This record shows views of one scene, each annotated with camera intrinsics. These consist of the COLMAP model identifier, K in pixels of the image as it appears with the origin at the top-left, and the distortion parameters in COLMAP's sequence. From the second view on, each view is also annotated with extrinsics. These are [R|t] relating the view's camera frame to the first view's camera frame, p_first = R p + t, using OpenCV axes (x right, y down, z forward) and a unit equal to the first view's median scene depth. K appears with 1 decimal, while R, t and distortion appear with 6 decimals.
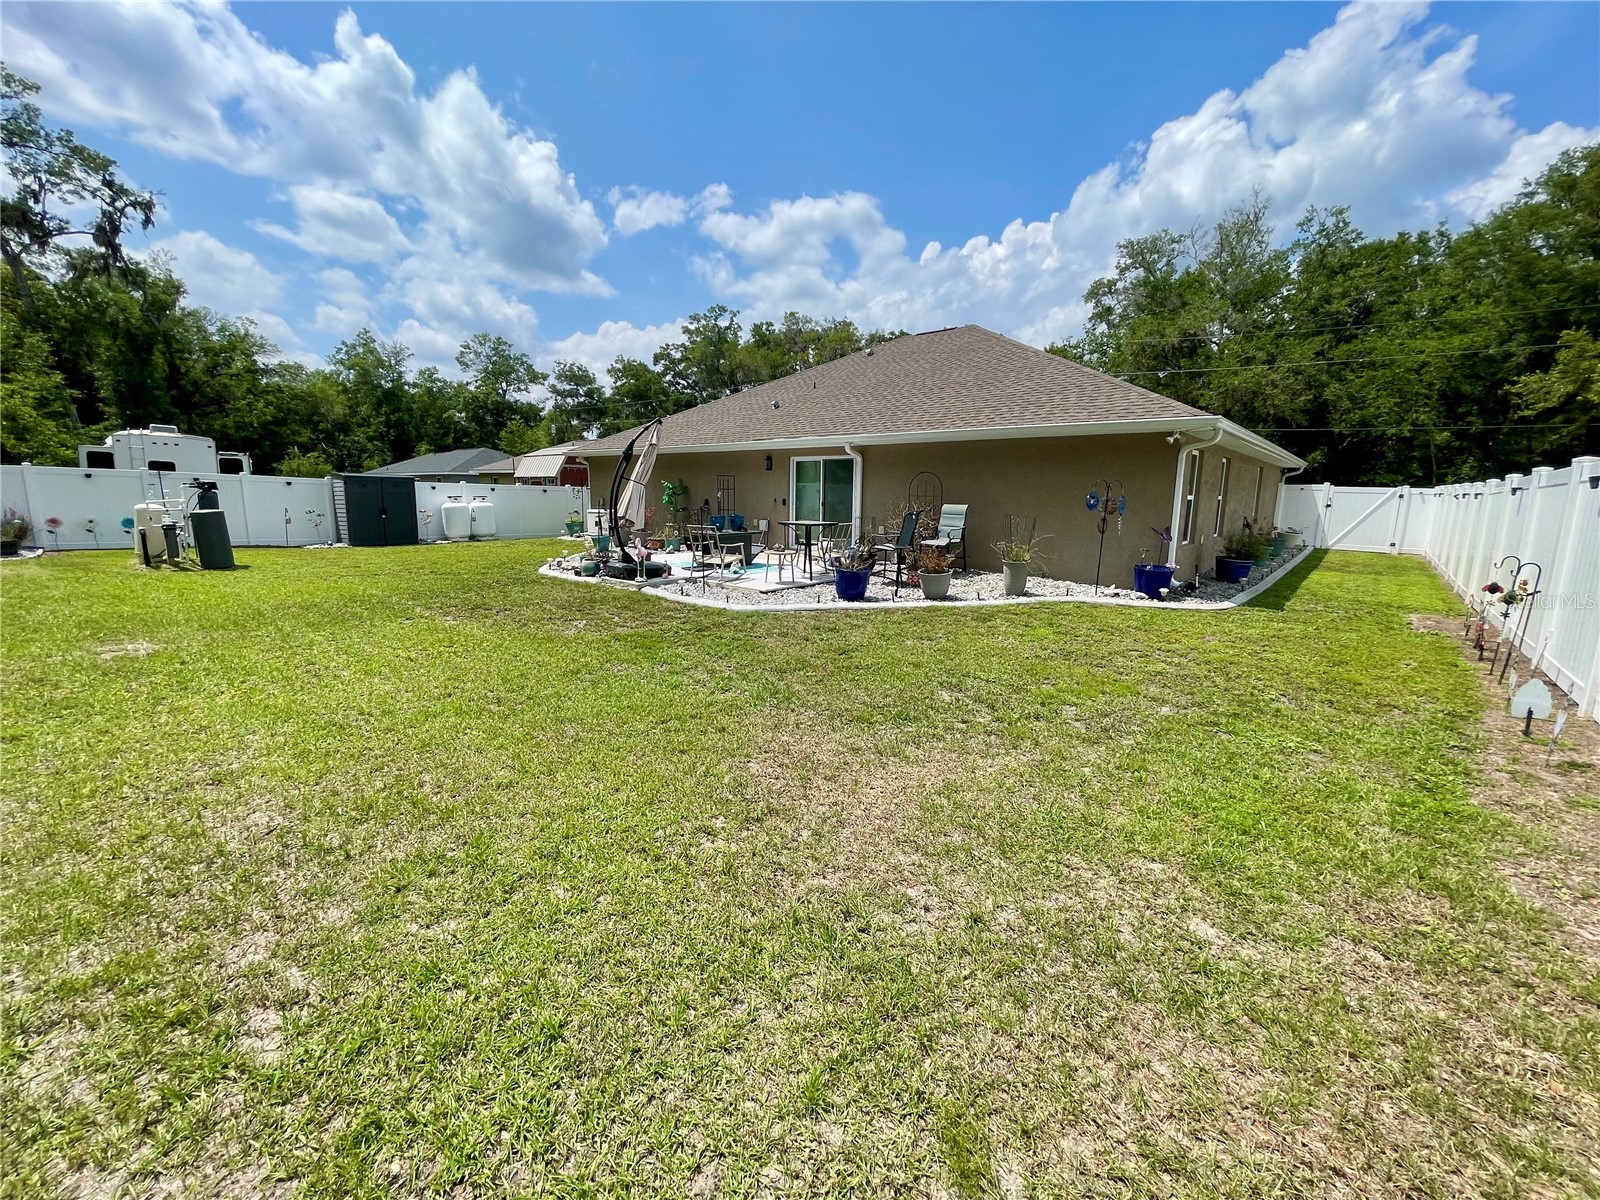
lens RADIAL K [[646.6, 0, 791.6], [0, 646.6, 600.7], [0, 0, 1]] dist [-0.000717, 0.000240]
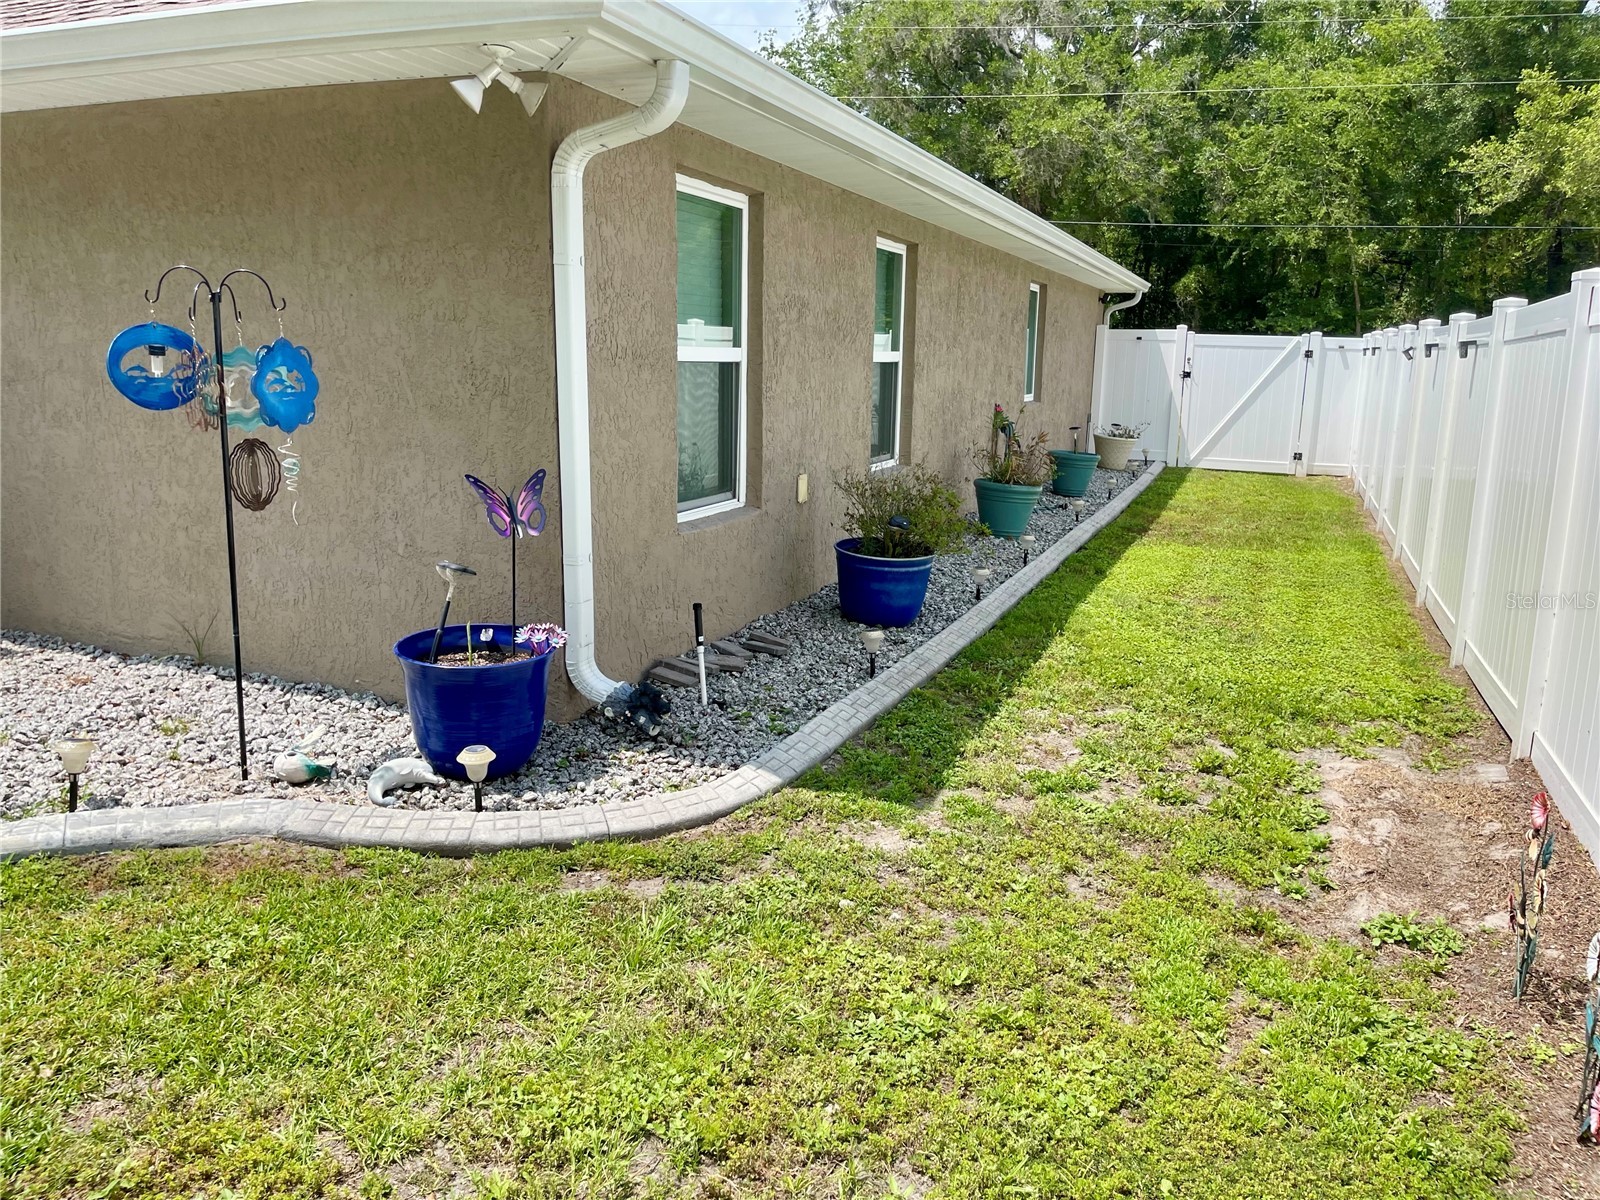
lens RADIAL K [[1229.4, 0, 813.3], [0, 1229.4, 587.3], [0, 0, 1]] dist [0.064075, -0.090153]
pose [[0.932266, -0.060786, 0.356631, 0.165950], [0.050519, 0.997998, 0.038045, -0.027093], [-0.358230, -0.017451, 0.933470, 0.170700]]
